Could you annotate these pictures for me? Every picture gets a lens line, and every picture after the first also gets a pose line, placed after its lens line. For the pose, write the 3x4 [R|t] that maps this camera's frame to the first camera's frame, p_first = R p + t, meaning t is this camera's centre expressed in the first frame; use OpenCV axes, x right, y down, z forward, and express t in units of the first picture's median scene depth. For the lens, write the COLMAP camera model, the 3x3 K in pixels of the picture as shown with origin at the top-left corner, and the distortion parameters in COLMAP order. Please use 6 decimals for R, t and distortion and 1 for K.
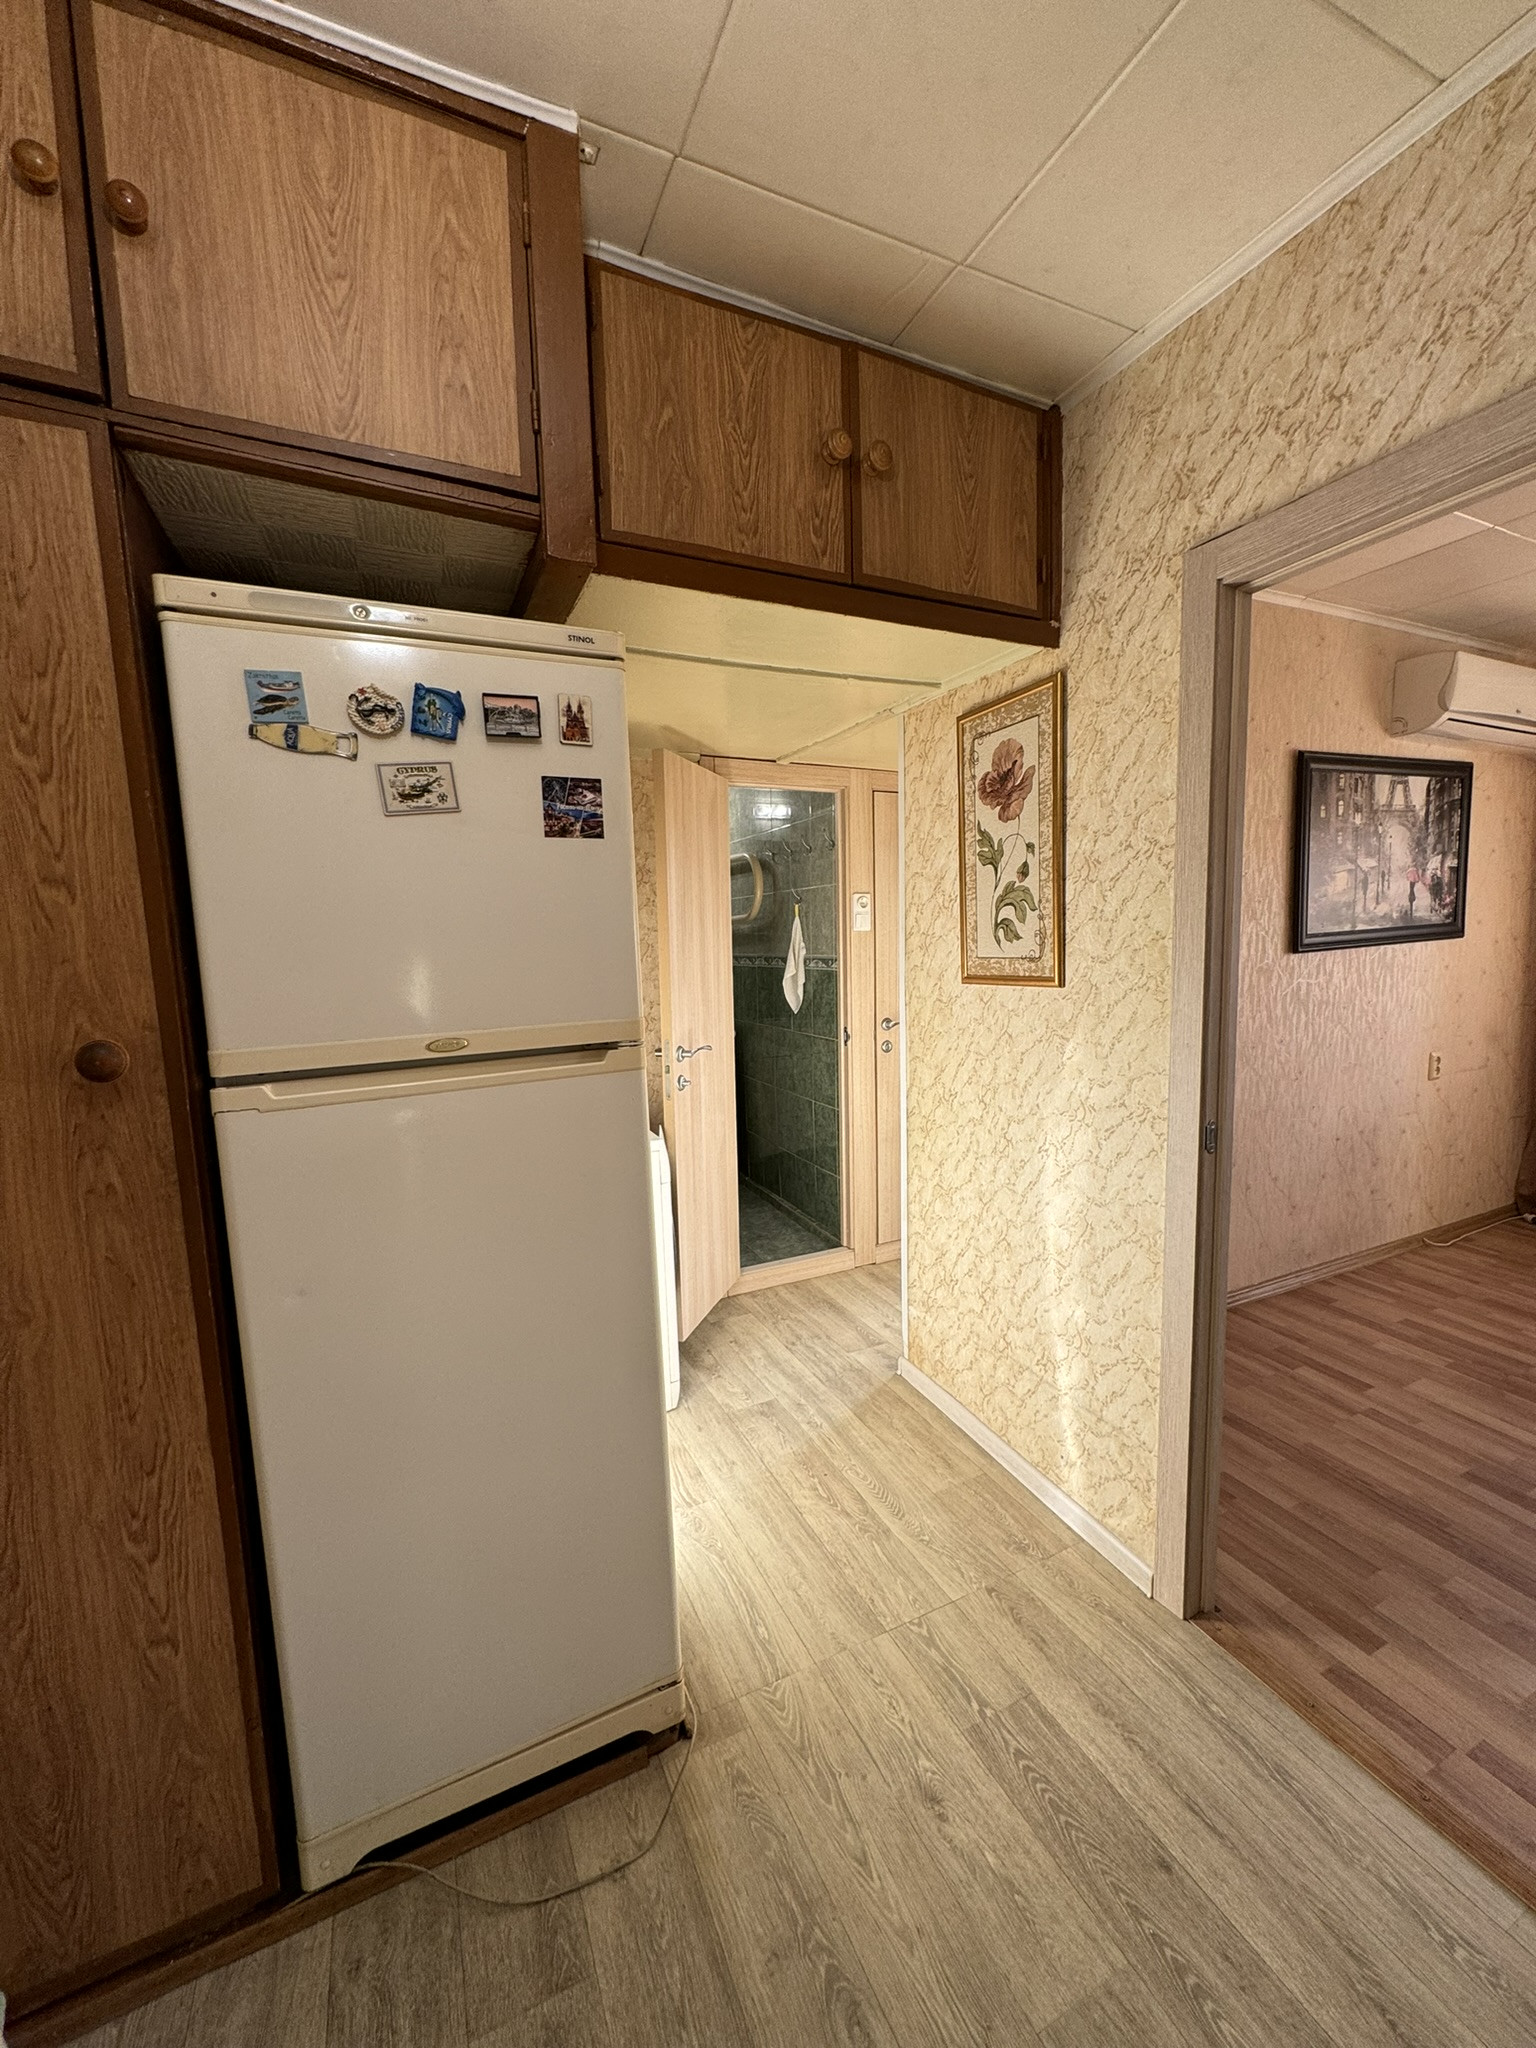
lens RADIAL K [[815.4, 0, 768.0], [0, 815.4, 1024.0], [0, 0, 1]] dist [-0.001638, -0.000223]
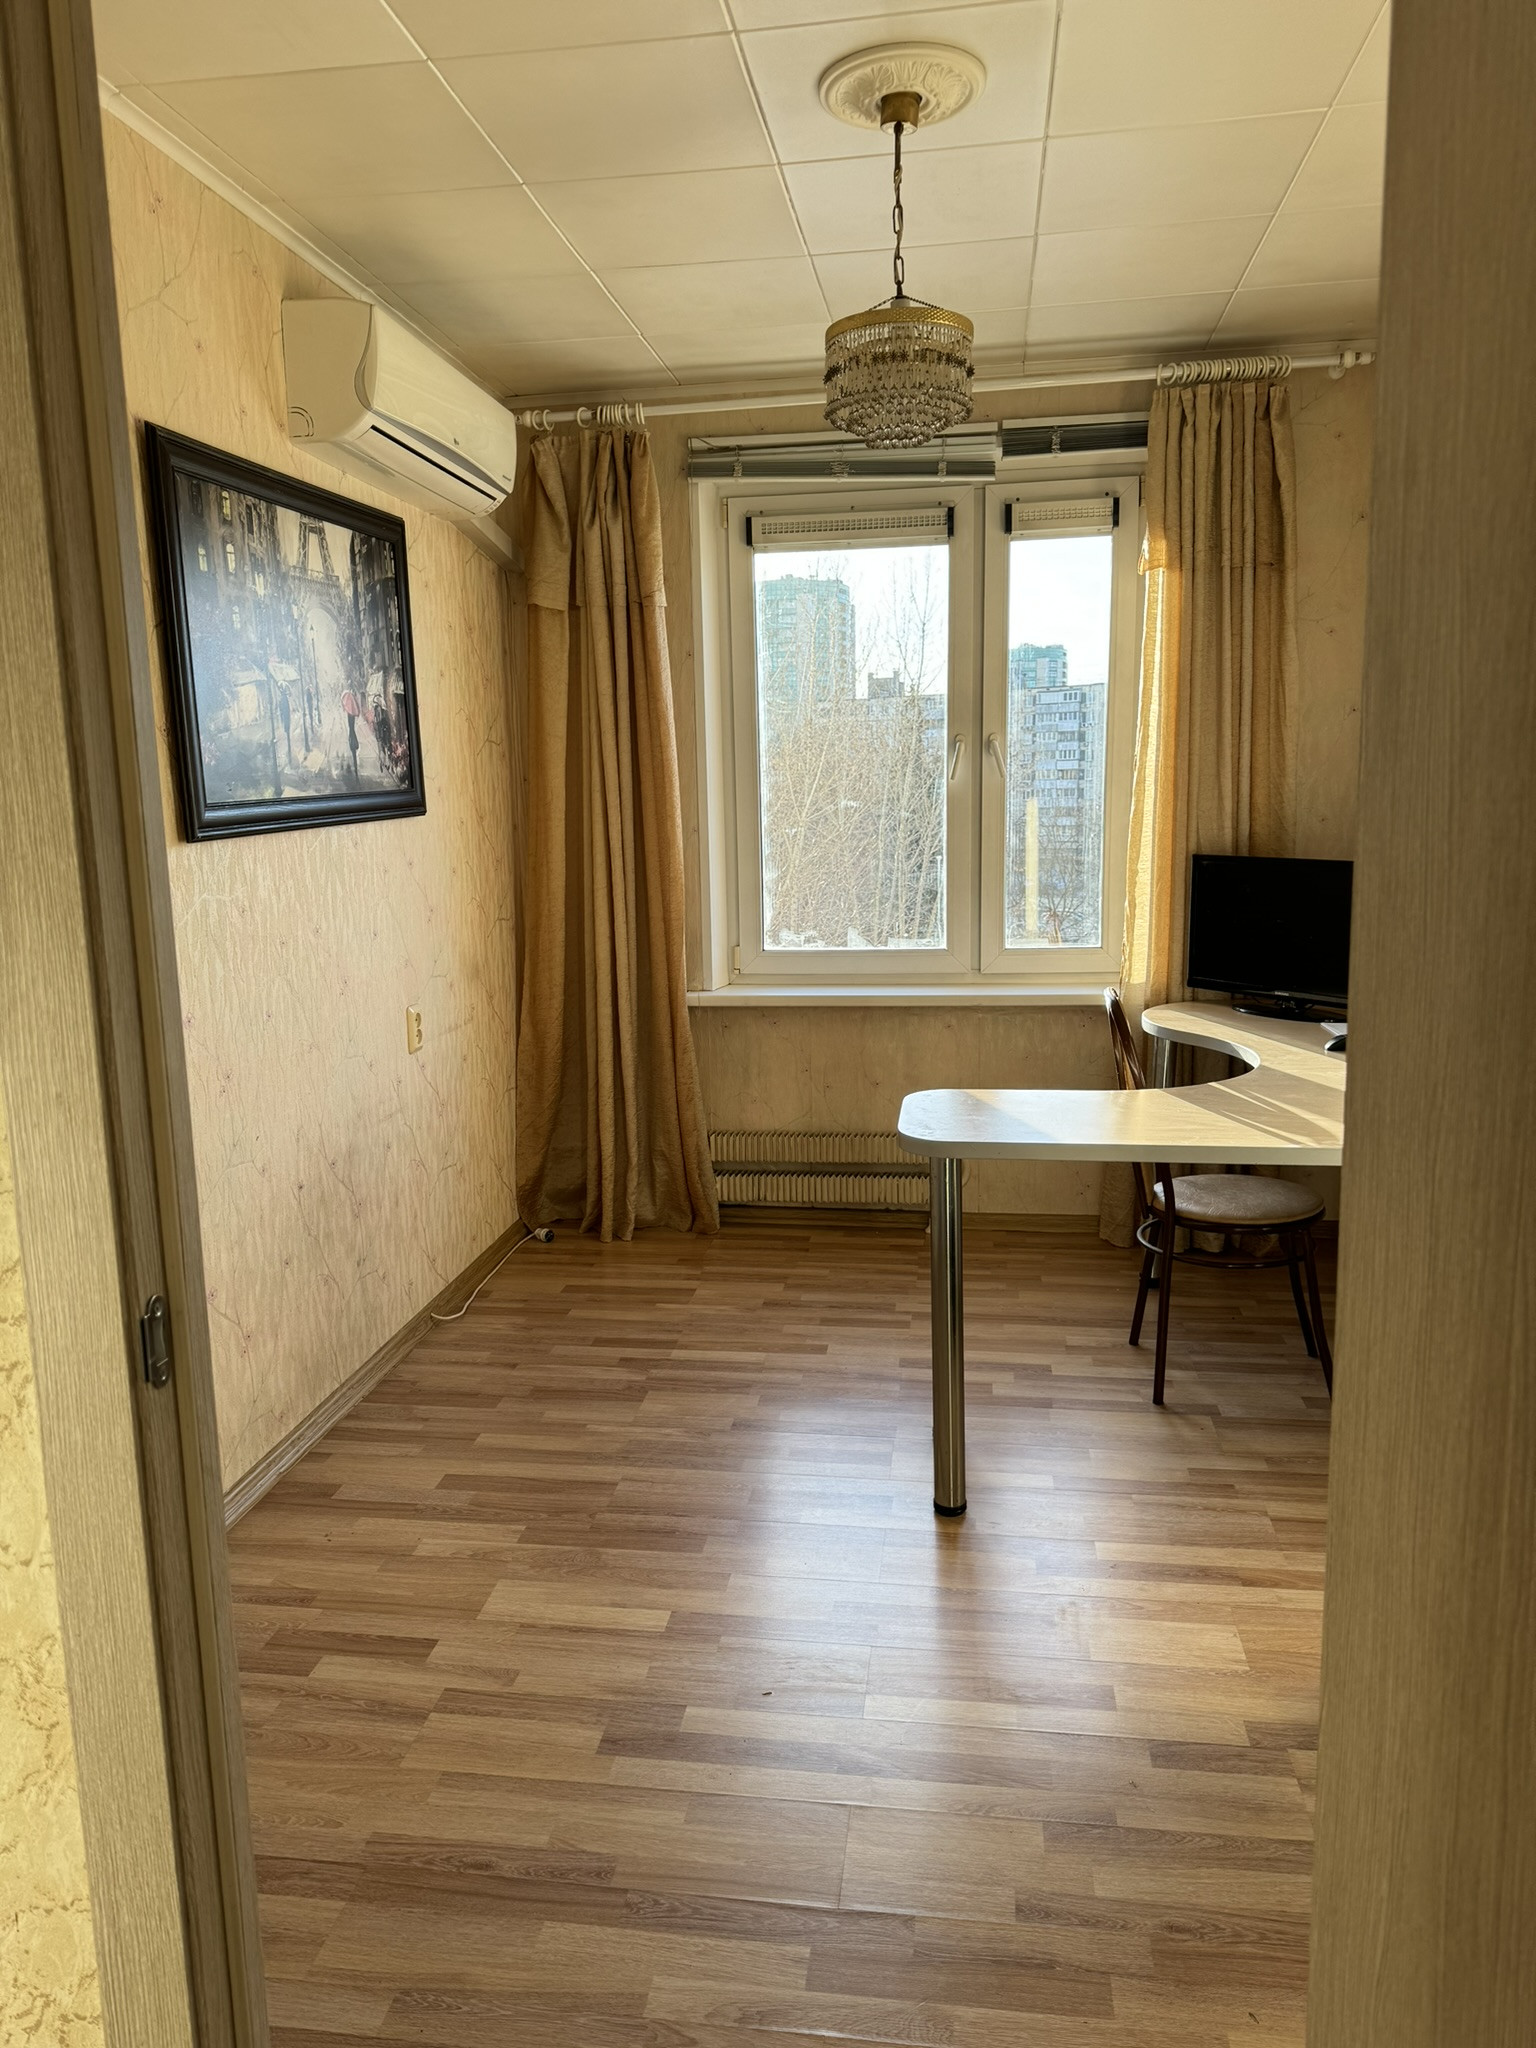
lens RADIAL K [[1450.3, 0, 768.0], [0, 1450.3, 1024.0], [0, 0, 1]] dist [0.158121, -0.339244]
pose [[0.556885, -0.119811, 0.821903, 0.084562], [0.099550, 0.992036, 0.077161, -0.010584], [-0.824602, 0.038850, 0.564378, 0.192573]]
